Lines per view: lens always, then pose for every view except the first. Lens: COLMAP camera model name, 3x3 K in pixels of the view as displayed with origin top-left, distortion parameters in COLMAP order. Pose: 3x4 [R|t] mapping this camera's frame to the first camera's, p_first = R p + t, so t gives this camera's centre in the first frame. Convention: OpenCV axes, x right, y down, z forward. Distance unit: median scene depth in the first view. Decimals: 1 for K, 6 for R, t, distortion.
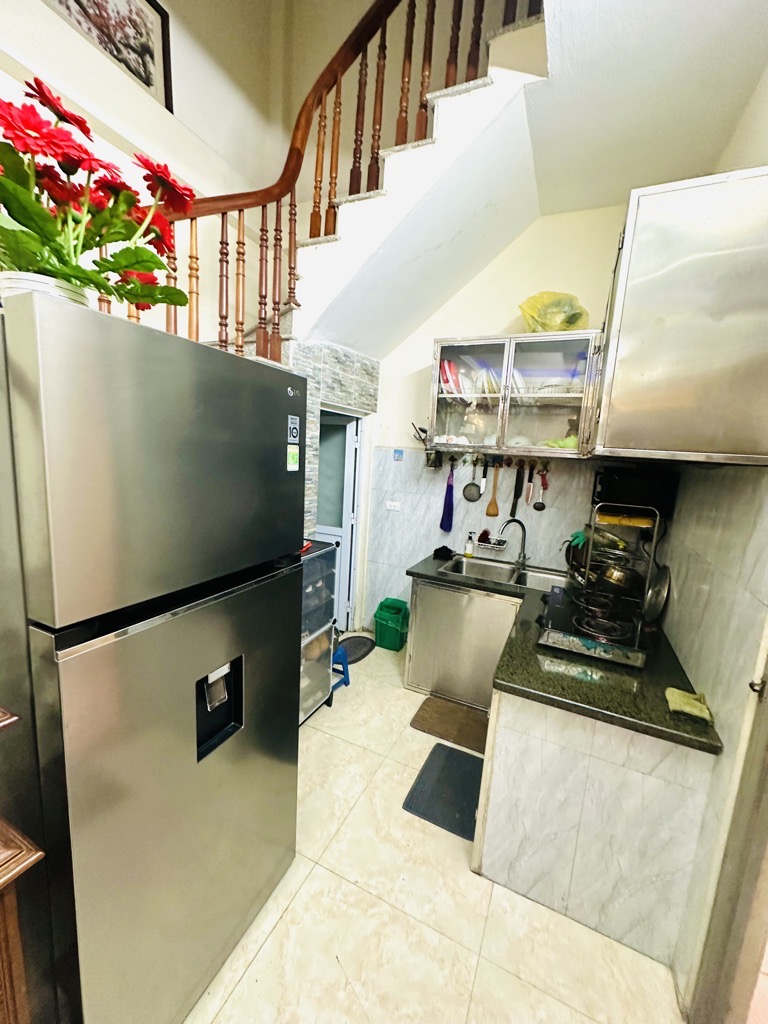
lens RADIAL K [[407.4, 0, 385.0], [0, 407.4, 512.6], [0, 0, 1]] dist [-0.001834, 0.000038]
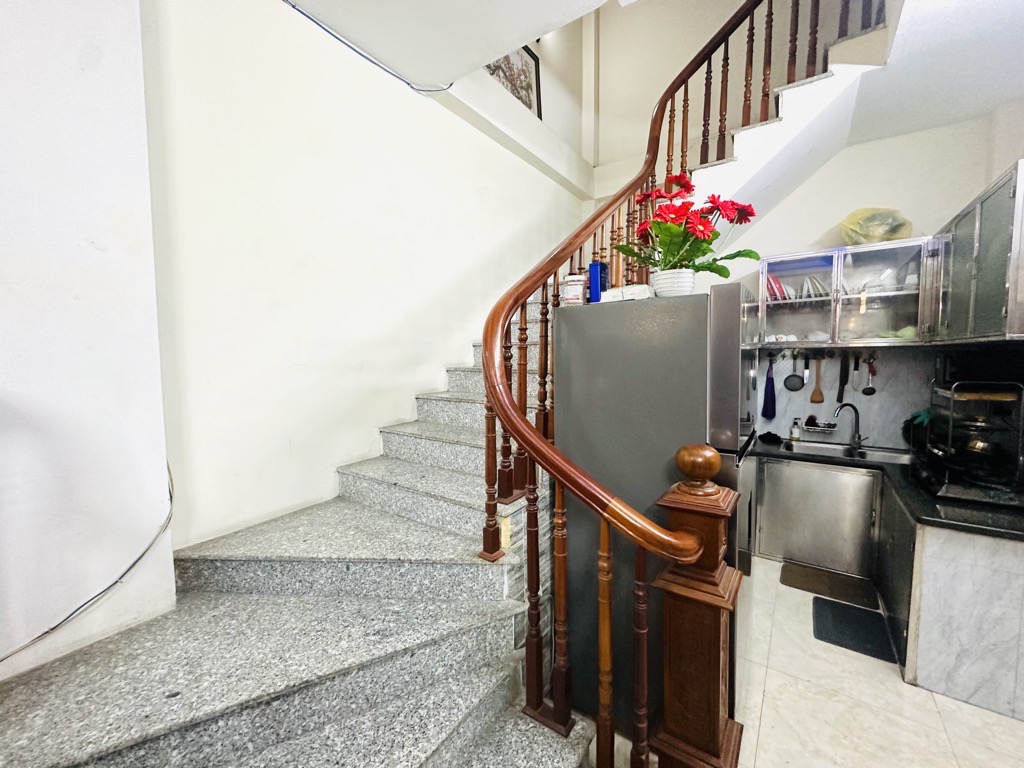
lens RADIAL K [[407.4, 0, 512.0], [0, 407.4, 384.0], [0, 0, 1]] dist [-0.001834, 0.000038]
pose [[0.981149, -0.057190, -0.184598, -0.443822], [0.040729, 0.994948, -0.091763, 0.032557], [0.188913, 0.082515, 0.978521, -0.326533]]
